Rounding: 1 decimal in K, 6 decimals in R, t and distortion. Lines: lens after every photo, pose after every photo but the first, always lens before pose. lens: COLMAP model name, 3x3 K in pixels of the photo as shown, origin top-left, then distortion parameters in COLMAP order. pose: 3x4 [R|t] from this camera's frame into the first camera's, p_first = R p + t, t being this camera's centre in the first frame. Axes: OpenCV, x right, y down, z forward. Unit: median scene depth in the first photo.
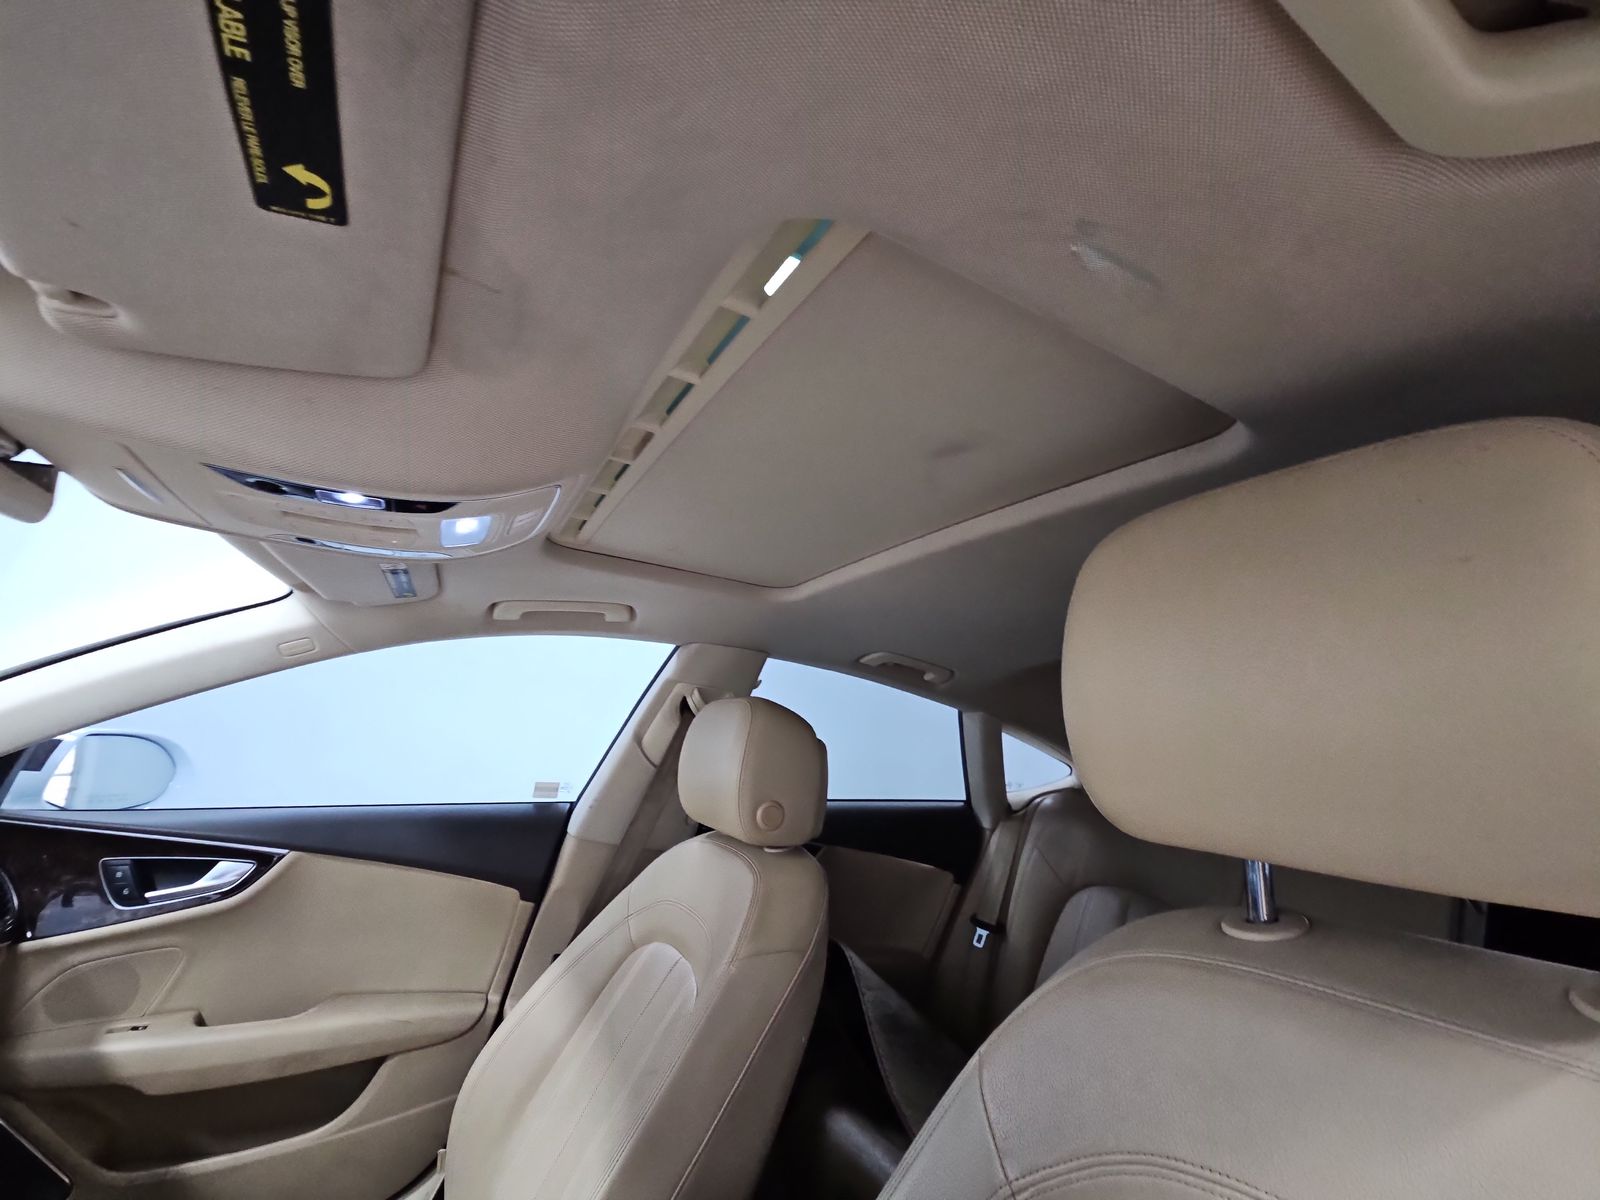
lens RADIAL K [[649.7, 0, 788.9], [0, 649.7, 598.5], [0, 0, 1]] dist [0.001706, -0.000052]
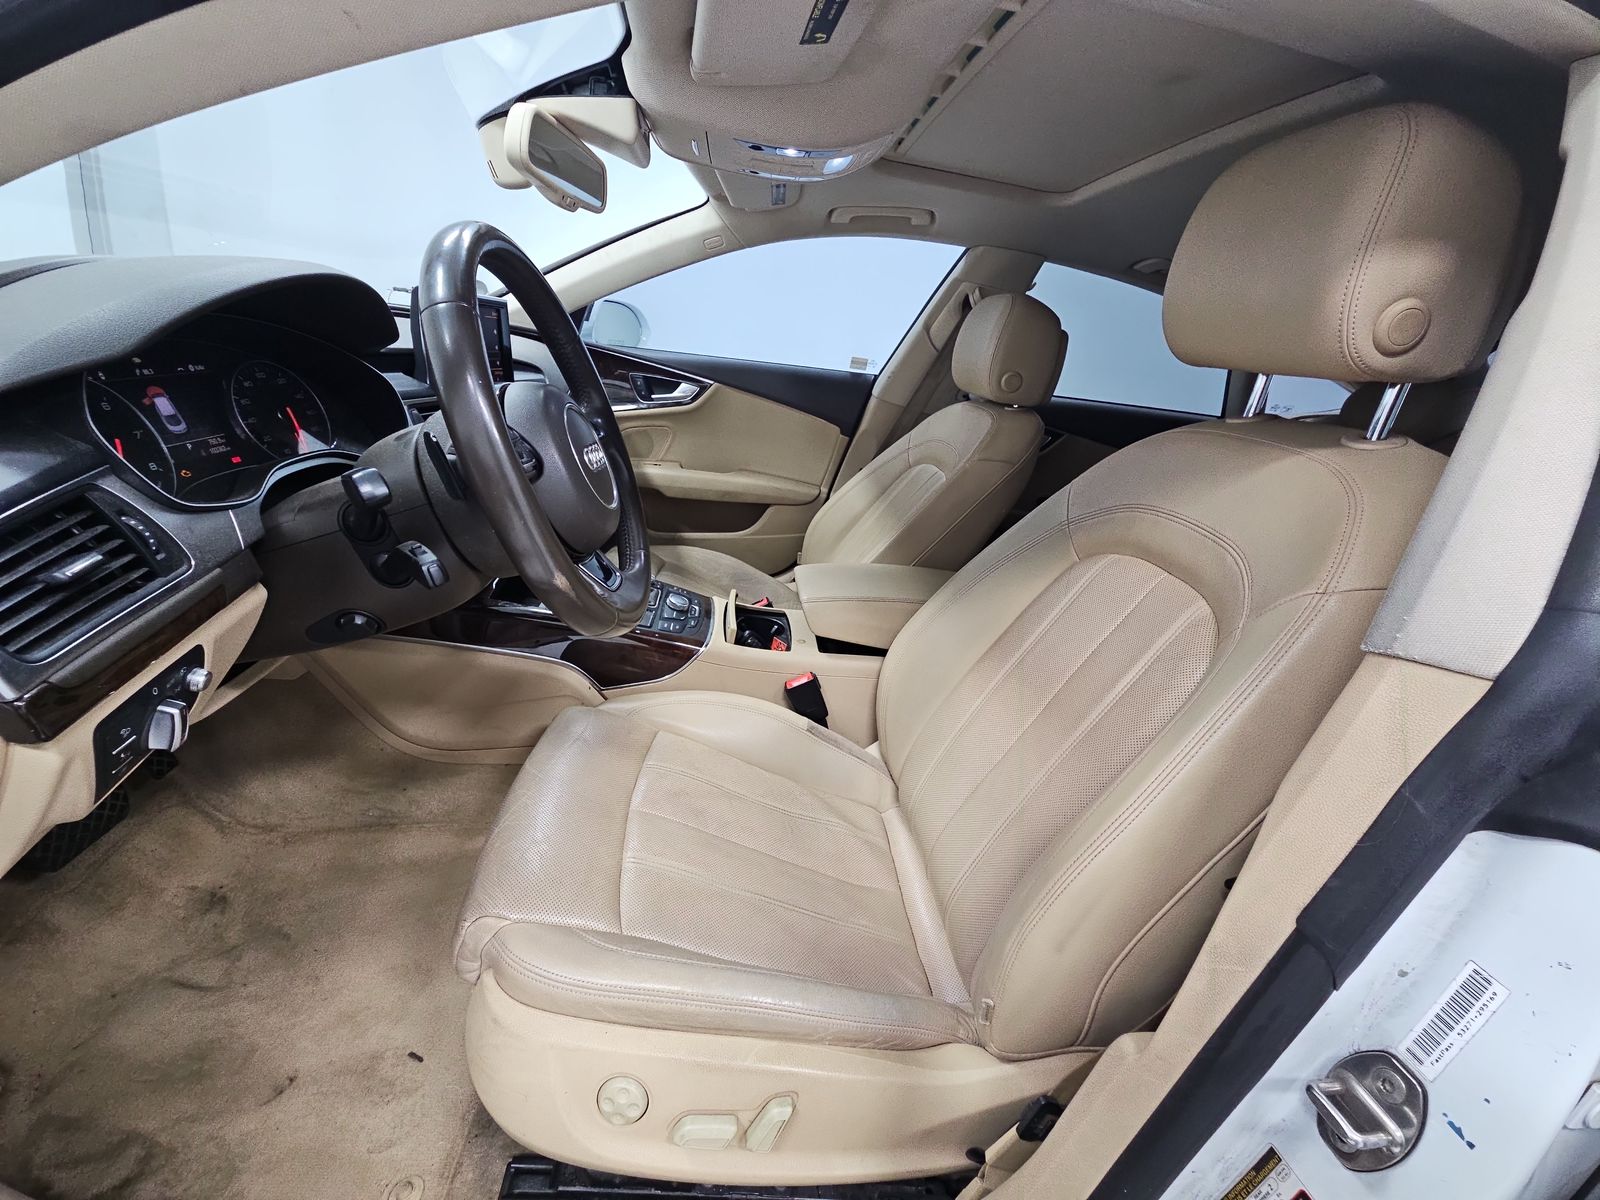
lens RADIAL K [[649.7, 0, 788.9], [0, 649.7, 598.5], [0, 0, 1]] dist [0.001706, -0.000052]
pose [[0.907075, 0.214201, -0.362399, 0.127183], [0.010229, 0.849399, 0.527652, -0.018254], [0.420845, -0.482327, 0.768278, -0.461065]]
